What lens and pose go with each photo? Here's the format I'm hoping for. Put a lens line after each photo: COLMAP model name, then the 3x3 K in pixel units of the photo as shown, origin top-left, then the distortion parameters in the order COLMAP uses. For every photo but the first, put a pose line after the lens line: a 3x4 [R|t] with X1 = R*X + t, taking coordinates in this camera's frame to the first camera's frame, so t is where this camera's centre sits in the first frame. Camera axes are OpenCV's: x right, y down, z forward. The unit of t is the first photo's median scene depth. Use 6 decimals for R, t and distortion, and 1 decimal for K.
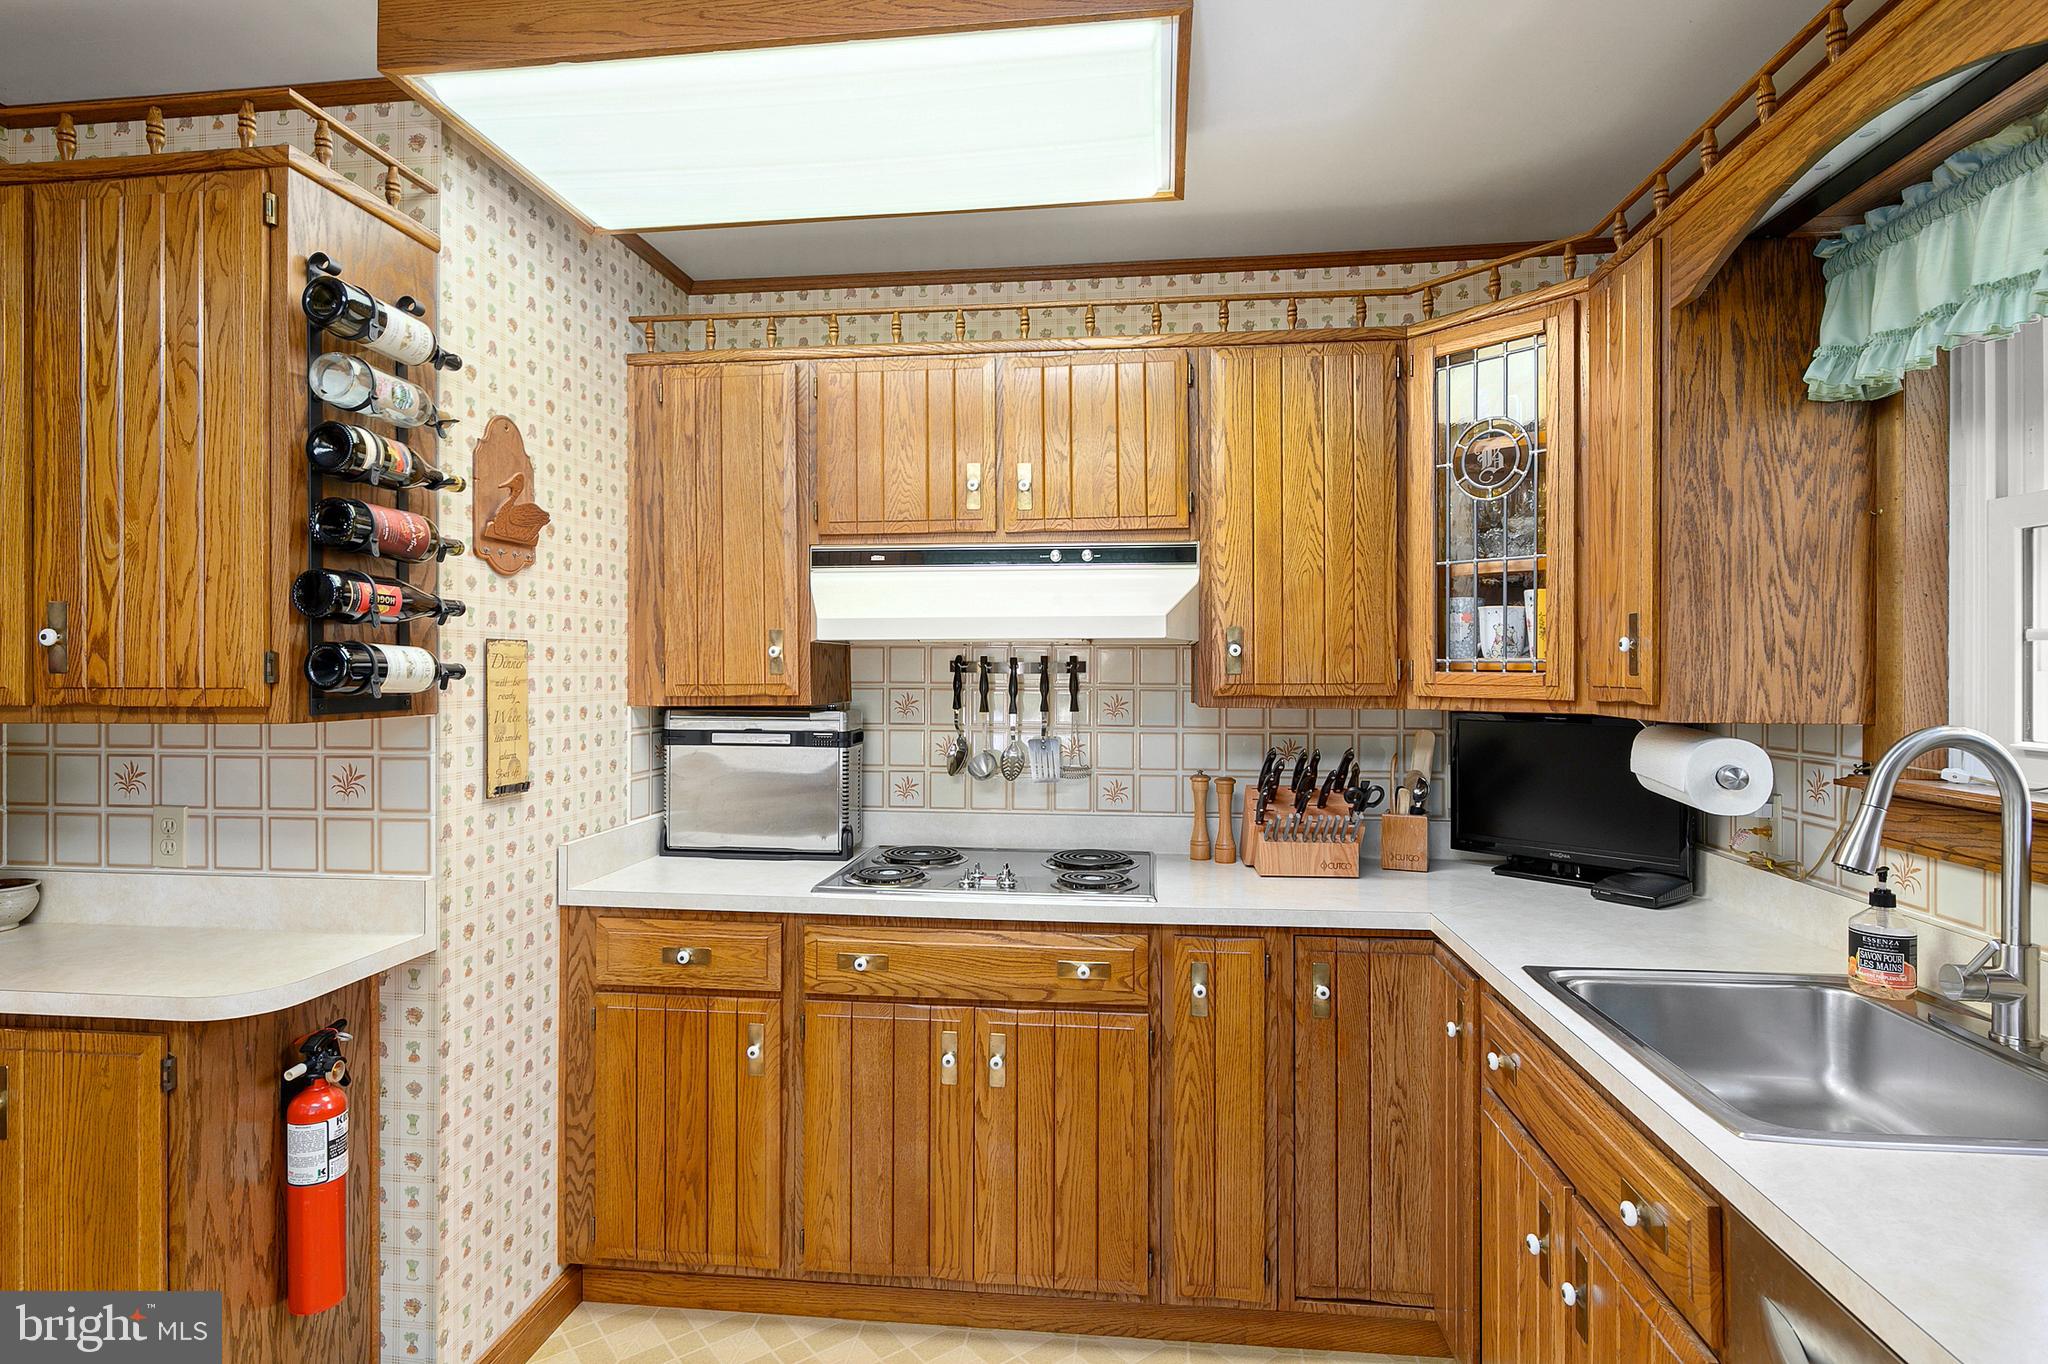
lens RADIAL K [[1056.6, 0, 1035.7], [0, 1056.6, 664.6], [0, 0, 1]] dist [-0.009538, 0.003440]
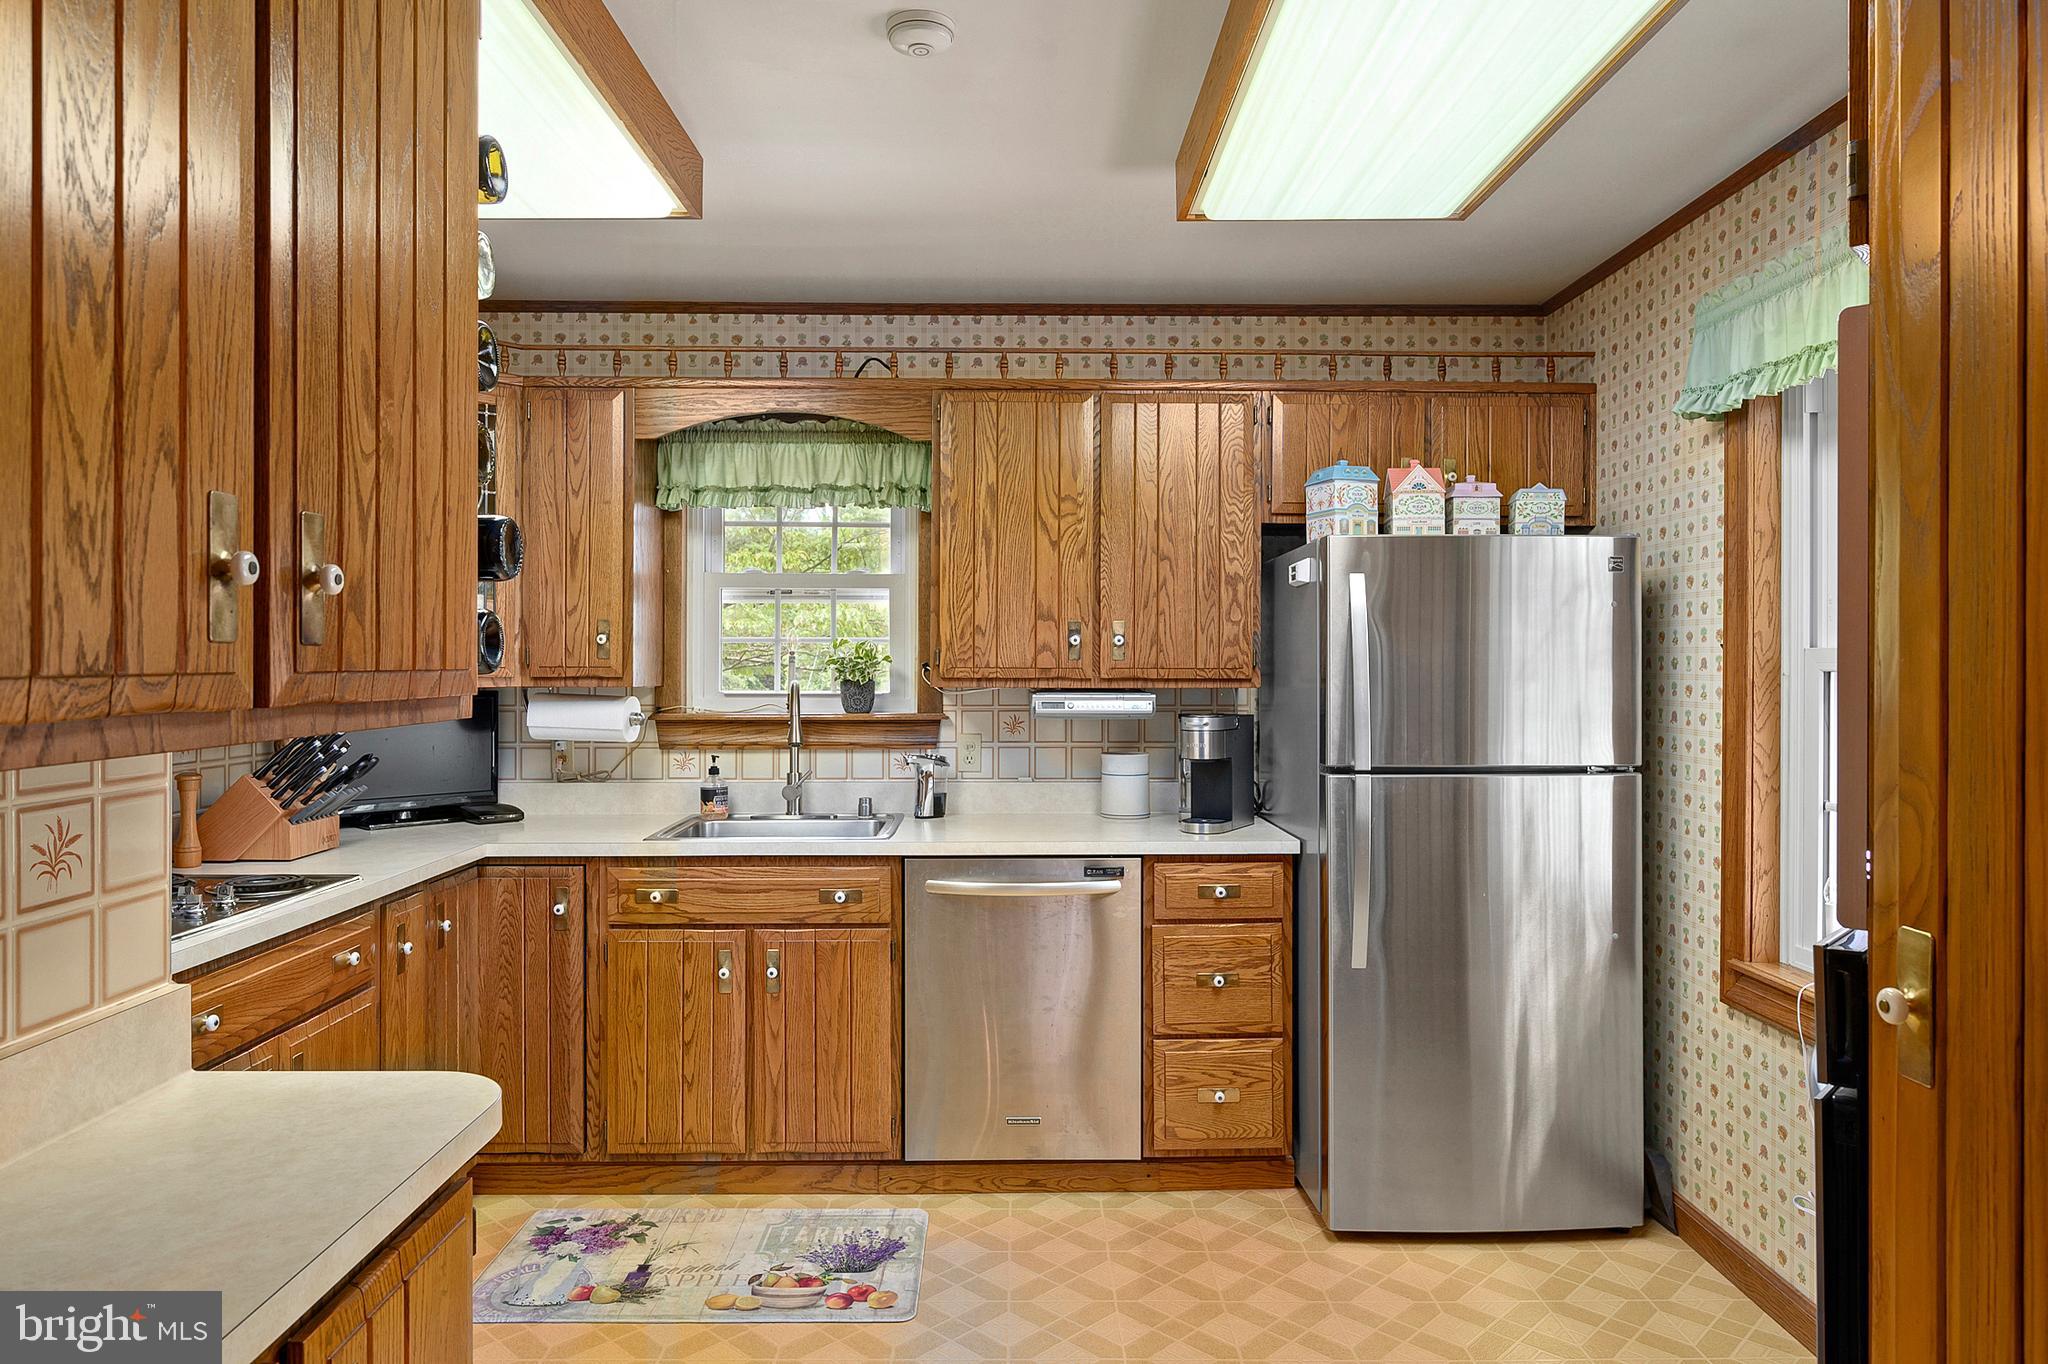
lens RADIAL K [[1255.6, 0, 1034.9], [0, 1255.6, 673.0], [0, 0, 1]] dist [-0.005589, 0.004248]
pose [[-0.136218, -0.008329, 0.990644, -1.183633], [-0.005433, 0.999956, 0.007661, 0.011234], [-0.990664, -0.004338, -0.136257, 0.522769]]
